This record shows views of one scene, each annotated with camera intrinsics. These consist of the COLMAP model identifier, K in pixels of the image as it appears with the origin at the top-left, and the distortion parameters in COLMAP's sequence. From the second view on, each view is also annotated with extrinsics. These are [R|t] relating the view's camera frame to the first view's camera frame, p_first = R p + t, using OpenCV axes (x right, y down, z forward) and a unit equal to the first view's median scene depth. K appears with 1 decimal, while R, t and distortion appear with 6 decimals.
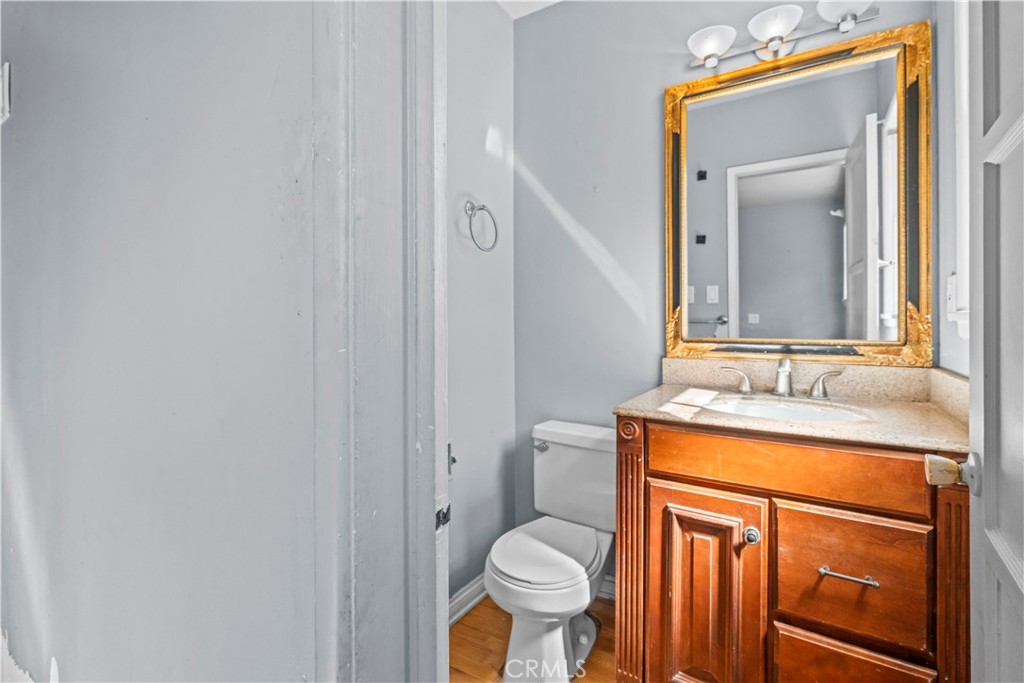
lens RADIAL K [[460.3, 0, 517.8], [0, 460.3, 320.0], [0, 0, 1]] dist [-0.005012, 0.002236]
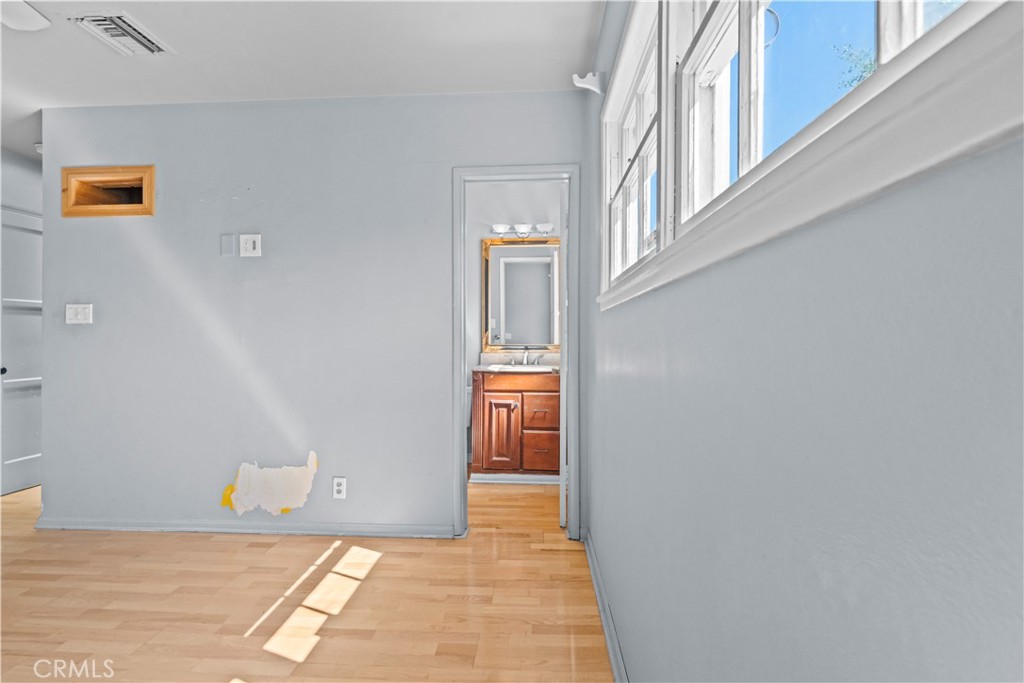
lens RADIAL K [[460.3, 0, 516.5], [0, 460.3, 340.0], [0, 0, 1]] dist [-0.005012, 0.002236]
pose [[0.875356, -0.004013, 0.483462, -0.918859], [-0.000534, 0.999957, 0.009268, -0.007508], [-0.483478, -0.008371, 0.875316, -1.591331]]
